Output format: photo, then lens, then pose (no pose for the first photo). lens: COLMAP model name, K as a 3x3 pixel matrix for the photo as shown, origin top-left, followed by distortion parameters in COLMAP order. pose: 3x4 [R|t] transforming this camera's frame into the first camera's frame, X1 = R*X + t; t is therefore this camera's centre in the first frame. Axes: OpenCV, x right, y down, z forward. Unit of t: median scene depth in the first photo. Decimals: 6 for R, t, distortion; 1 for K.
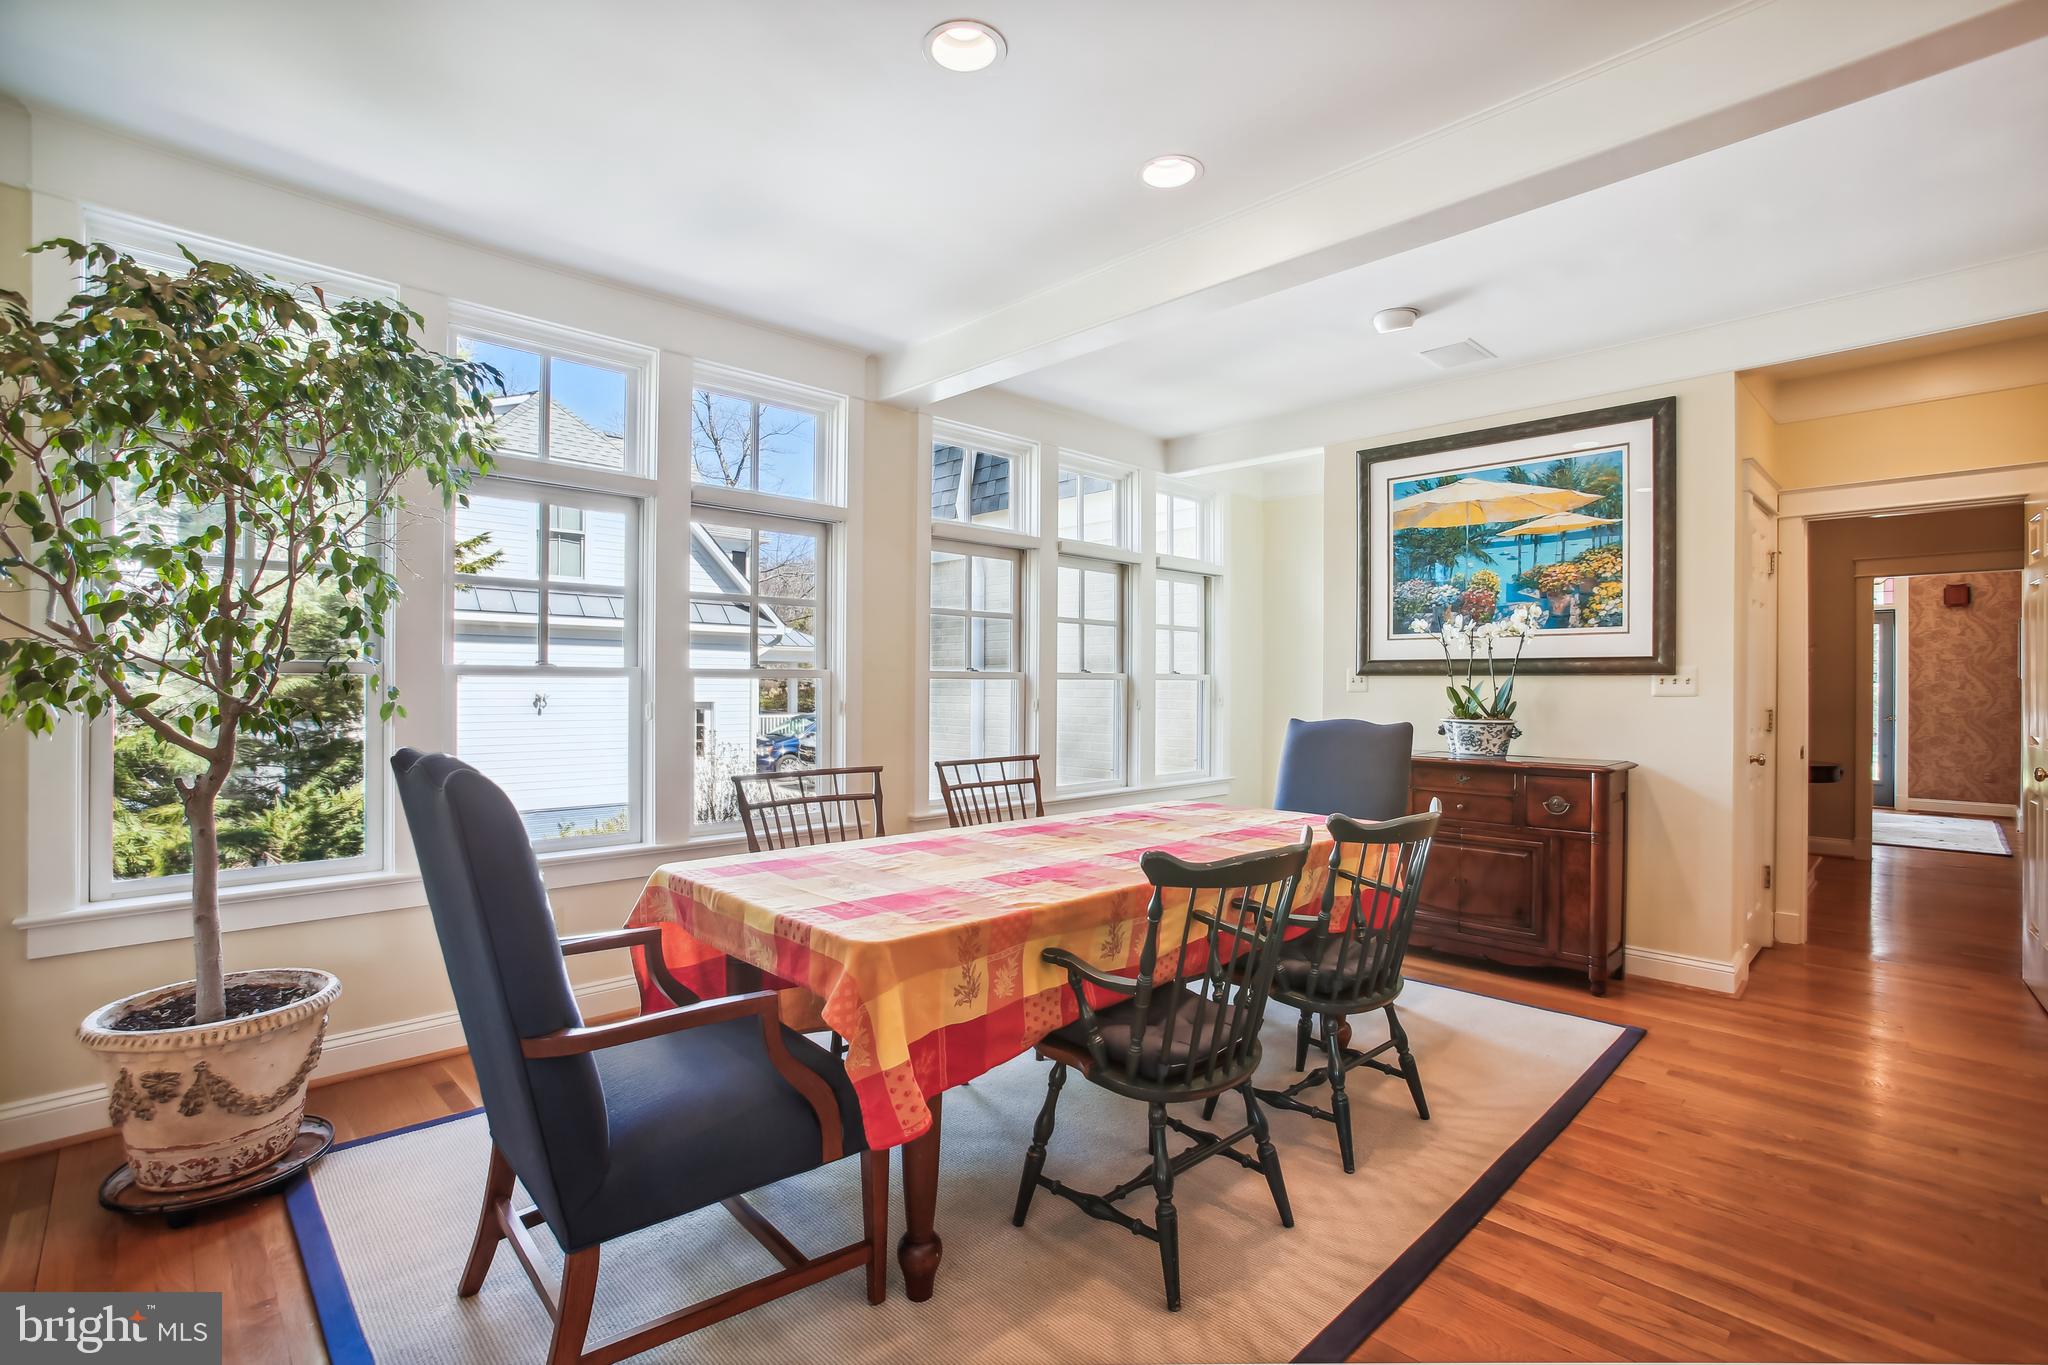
lens RADIAL K [[953.7, 0, 1027.3], [0, 953.7, 685.9], [0, 0, 1]] dist [-0.067936, 0.033432]
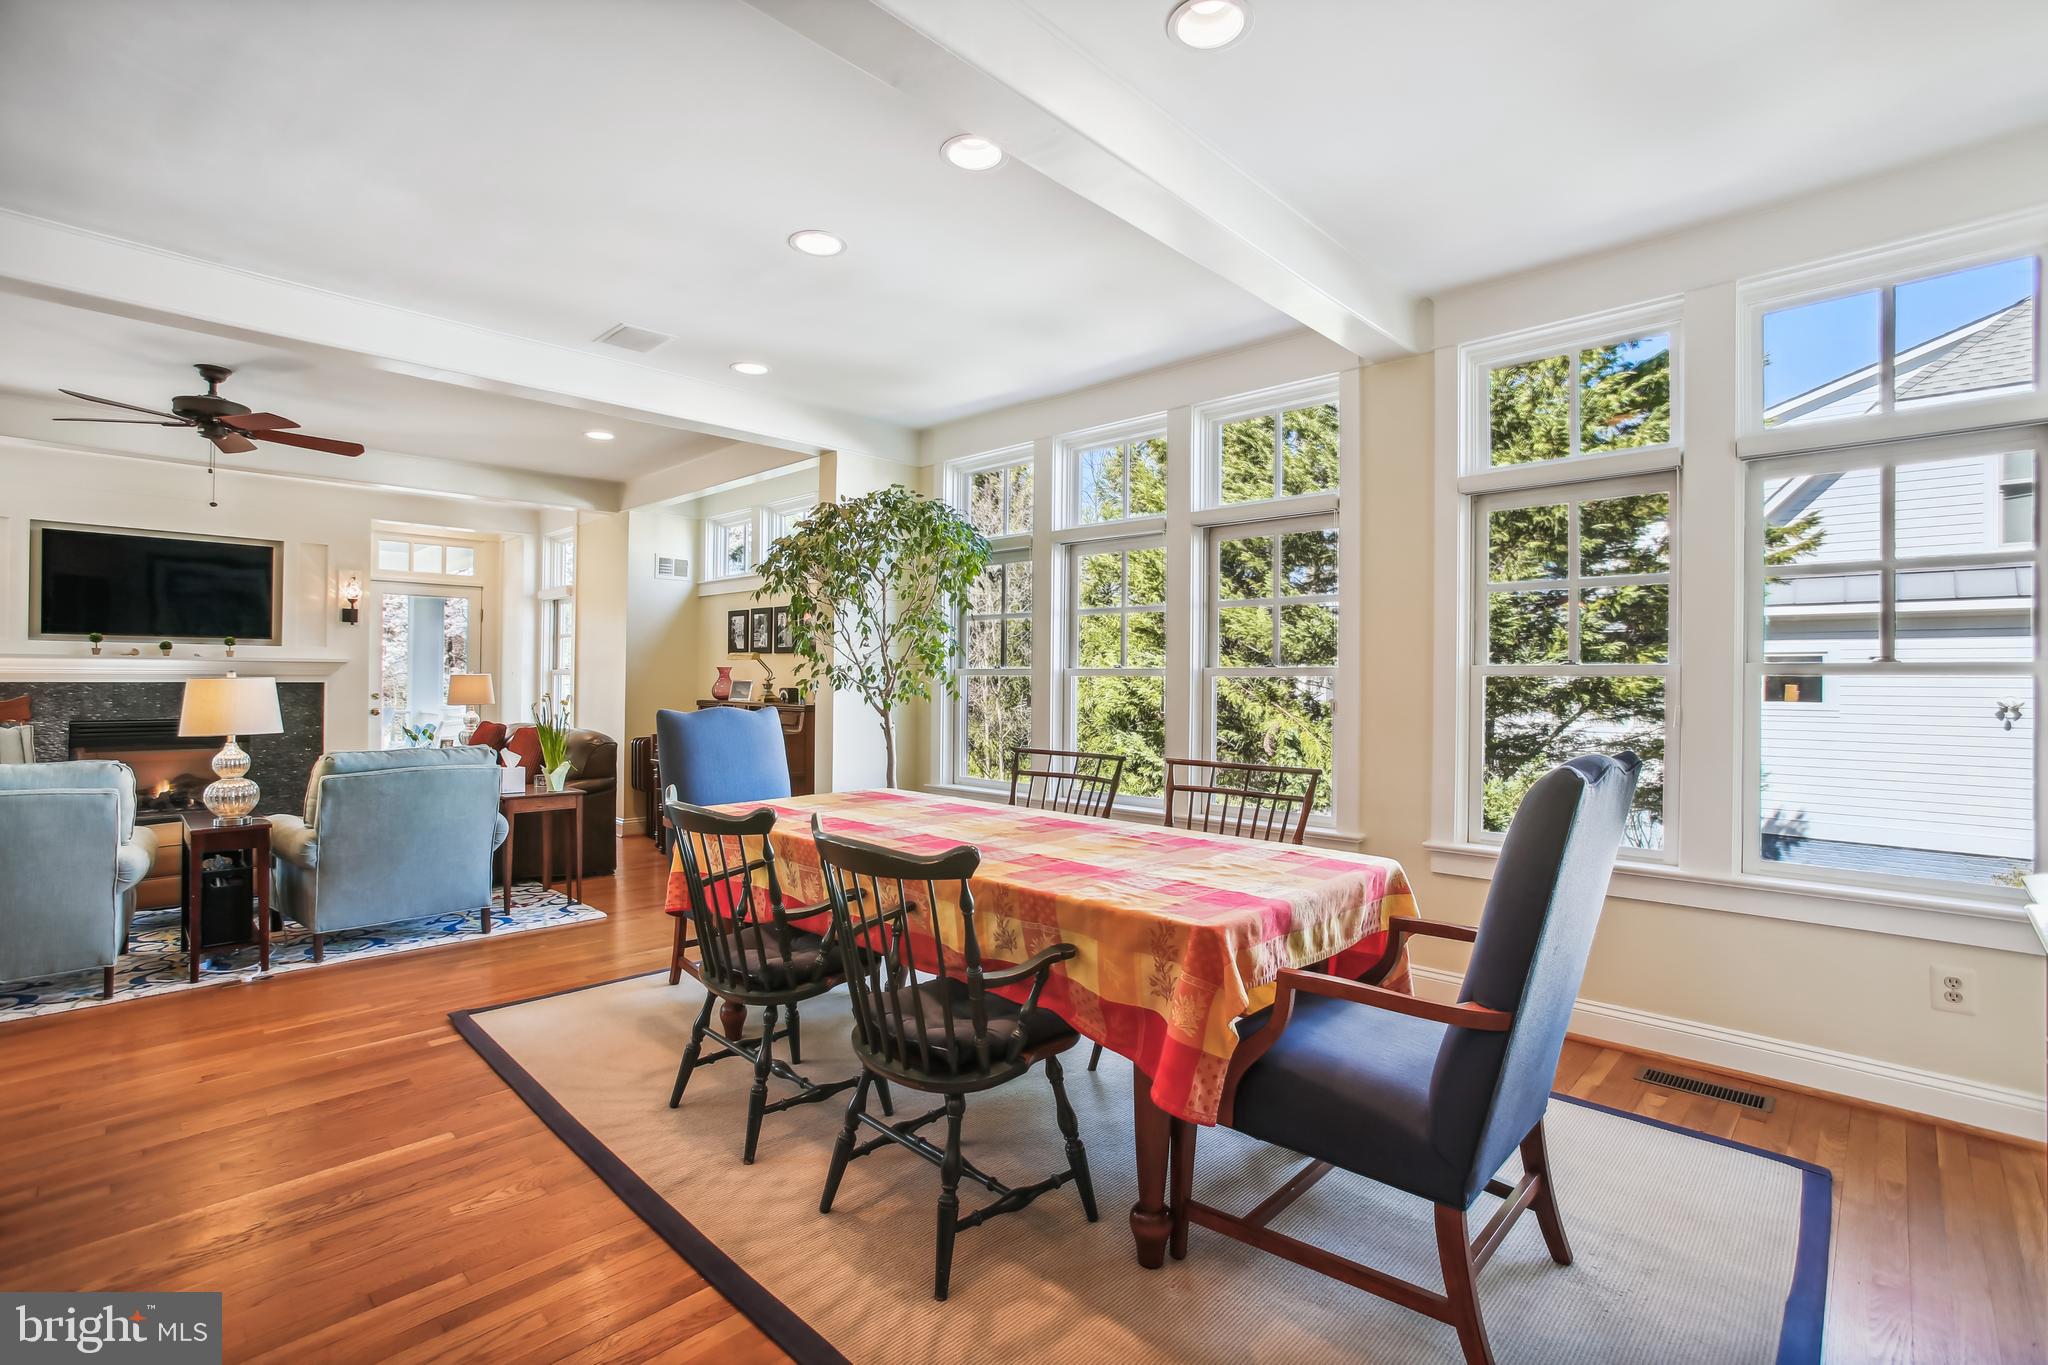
lens RADIAL K [[953.7, 0, 1027.3], [0, 953.7, 685.9], [0, 0, 1]] dist [-0.067936, 0.033432]
pose [[0.027927, 0.003187, -0.999605, 0.271237], [-0.007571, 0.999967, 0.002976, 0.000265], [0.999581, 0.007485, 0.027950, 0.250254]]
